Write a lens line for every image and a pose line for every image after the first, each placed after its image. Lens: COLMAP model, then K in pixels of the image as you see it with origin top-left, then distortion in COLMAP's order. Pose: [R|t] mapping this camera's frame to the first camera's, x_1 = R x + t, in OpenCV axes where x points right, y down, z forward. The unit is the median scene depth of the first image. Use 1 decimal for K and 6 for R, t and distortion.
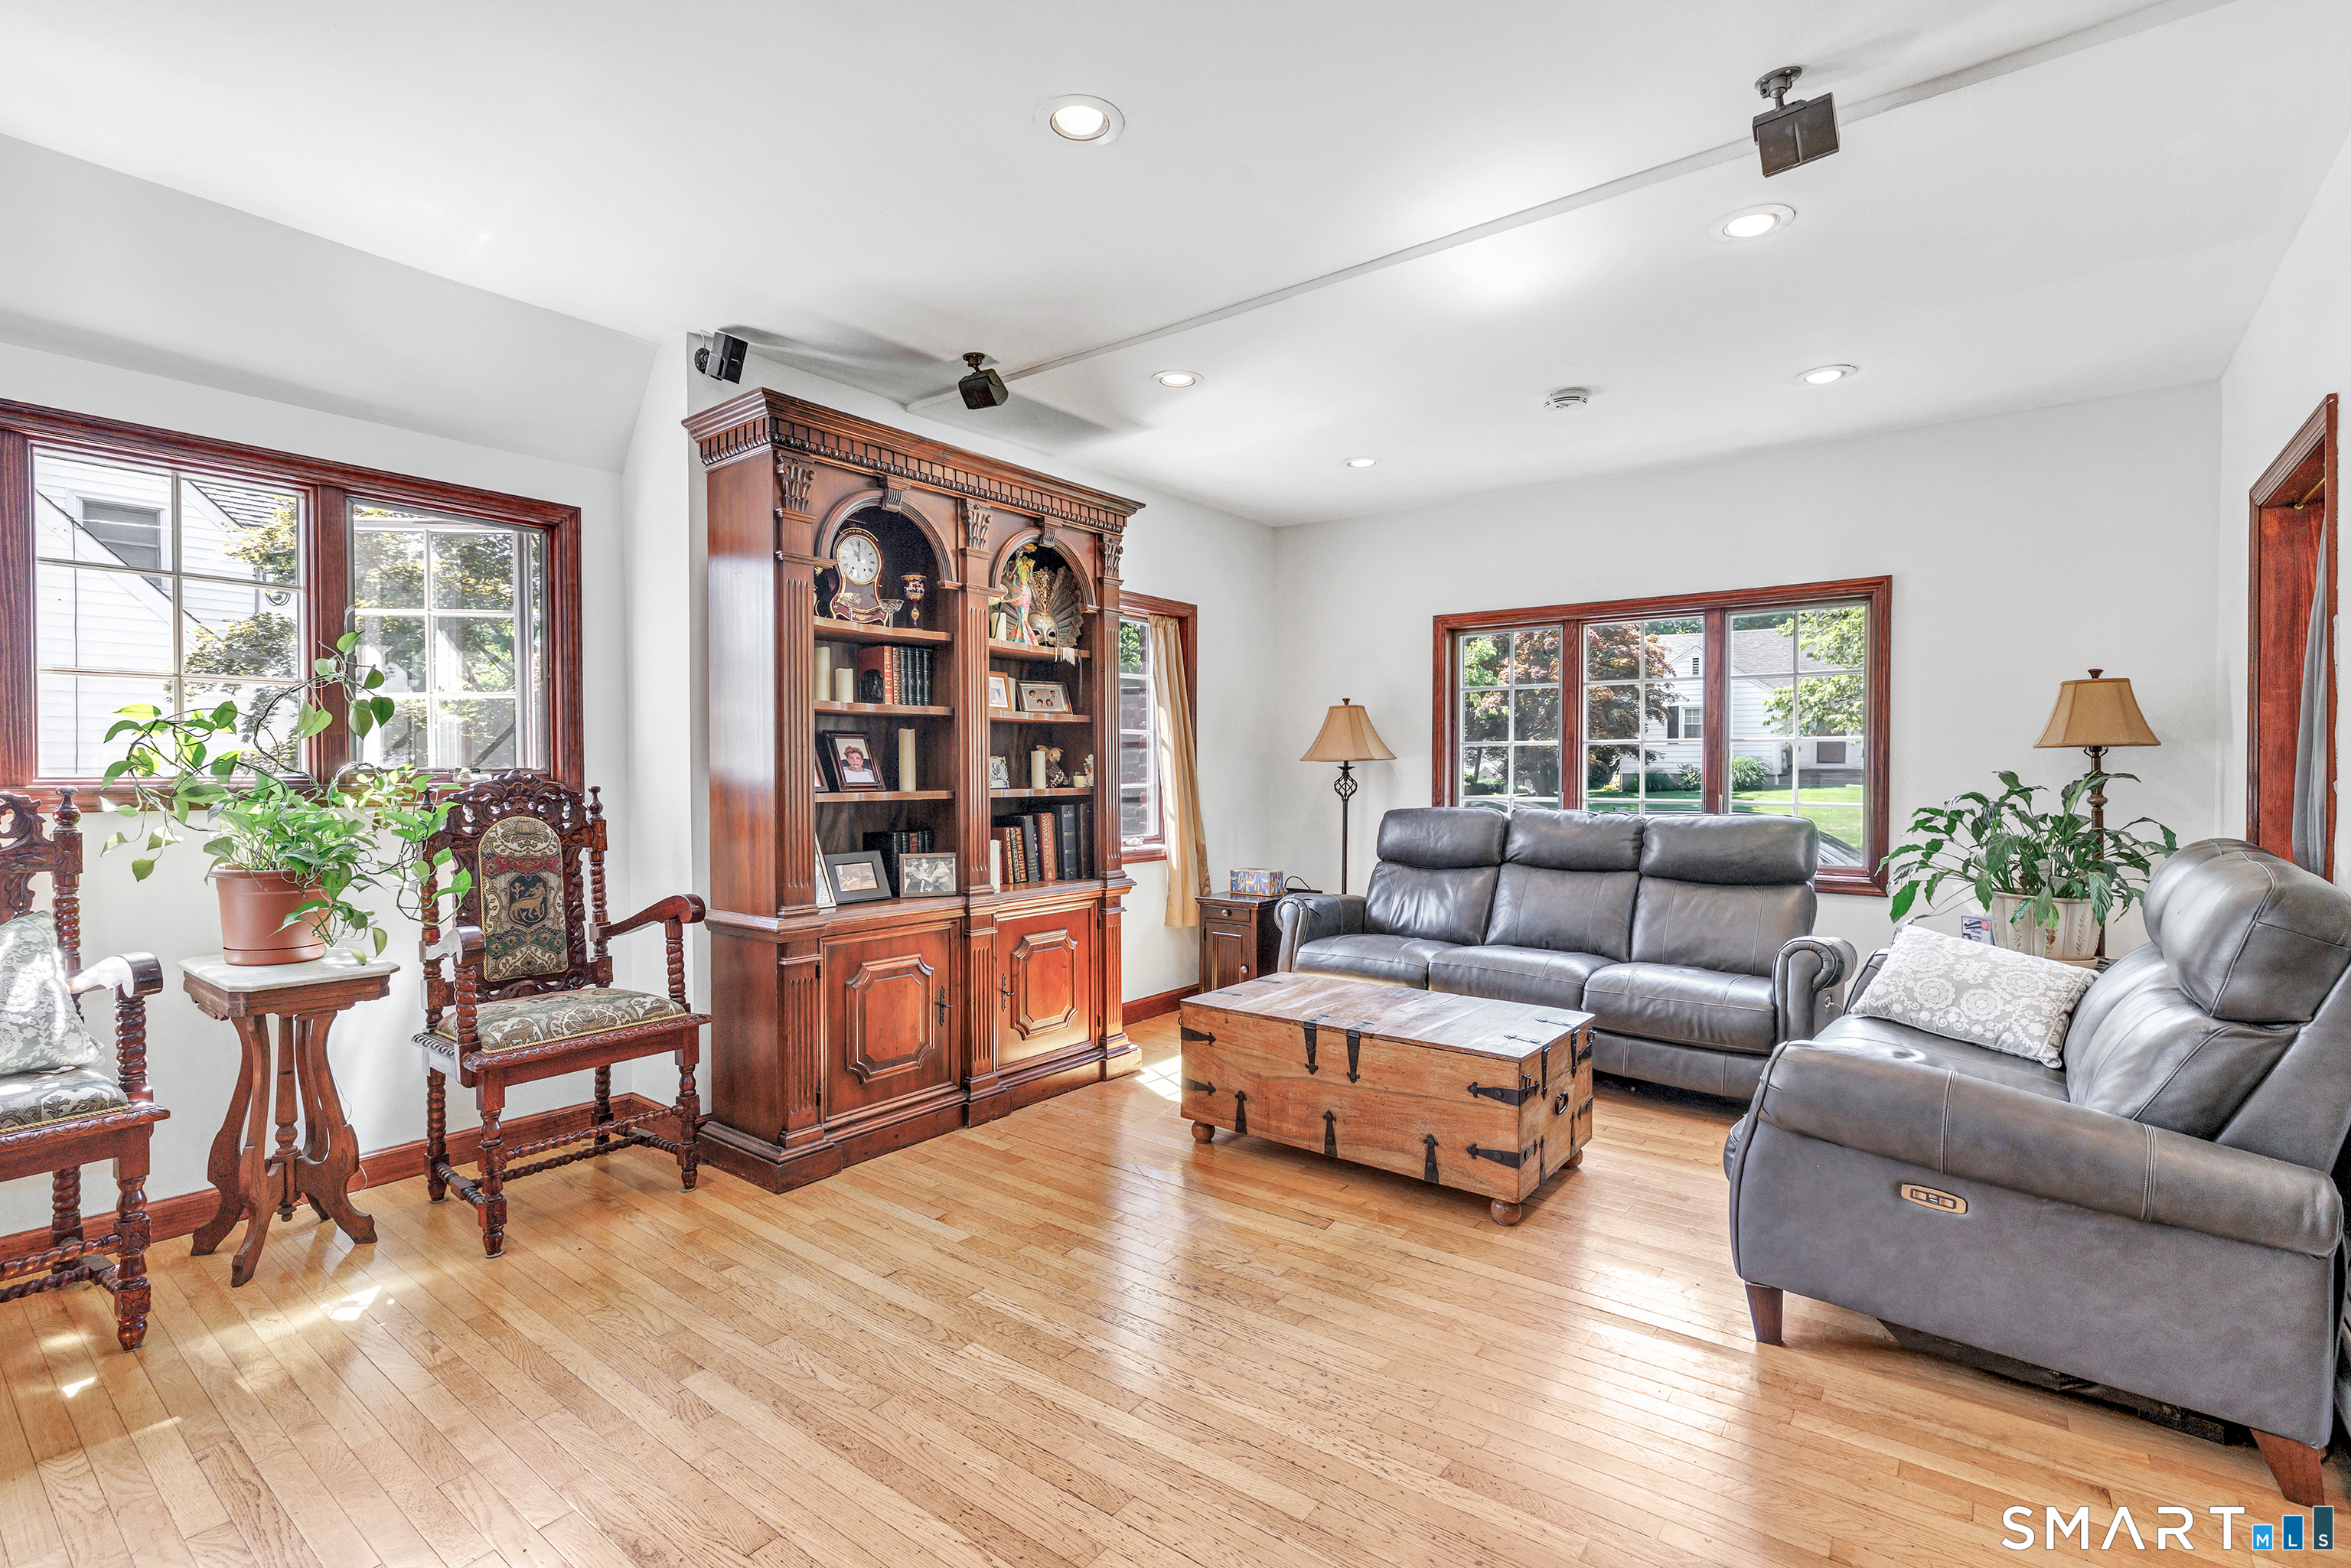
lens RADIAL K [[1056.4, 0, 1187.0], [0, 1056.4, 769.9], [0, 0, 1]] dist [0.003170, 0.000027]
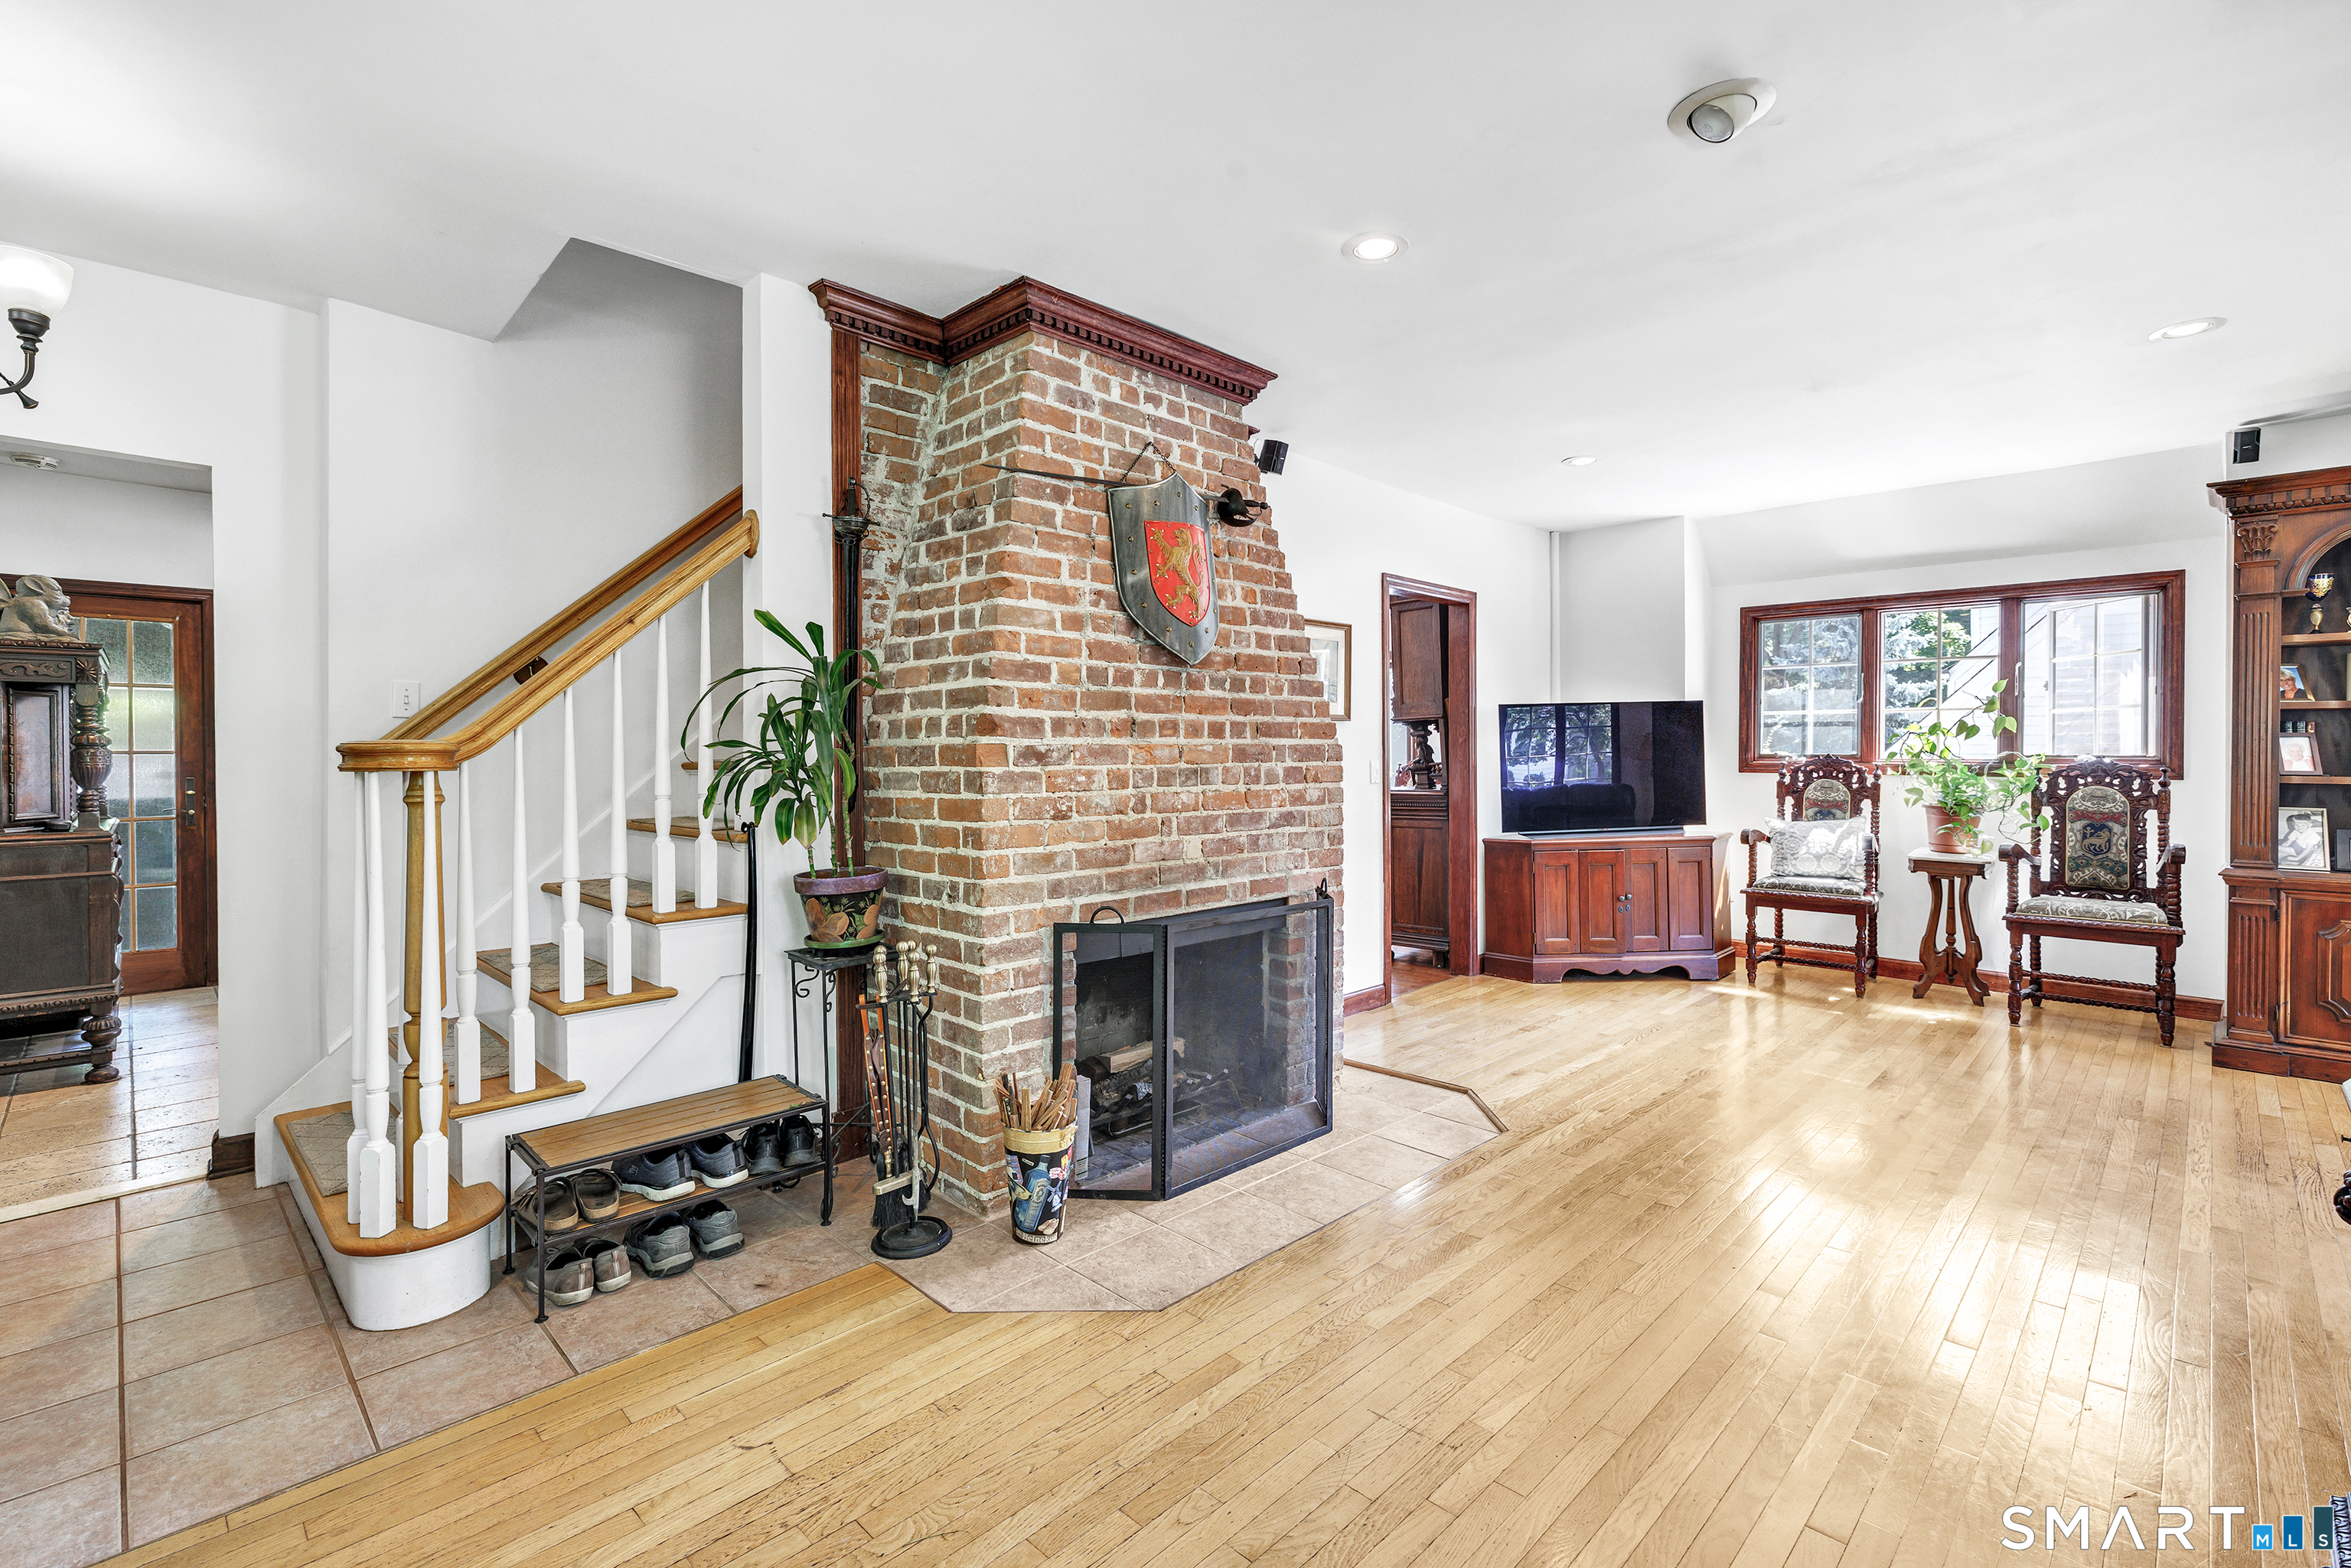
lens RADIAL K [[1056.4, 0, 1186.5], [0, 1056.4, 765.5], [0, 0, 1]] dist [0.003170, 0.000027]
pose [[-0.127173, 0.014201, -0.991779, 1.128954], [0.000624, 0.999898, 0.014238, -0.010020], [0.991880, 0.001192, -0.127169, -0.148853]]
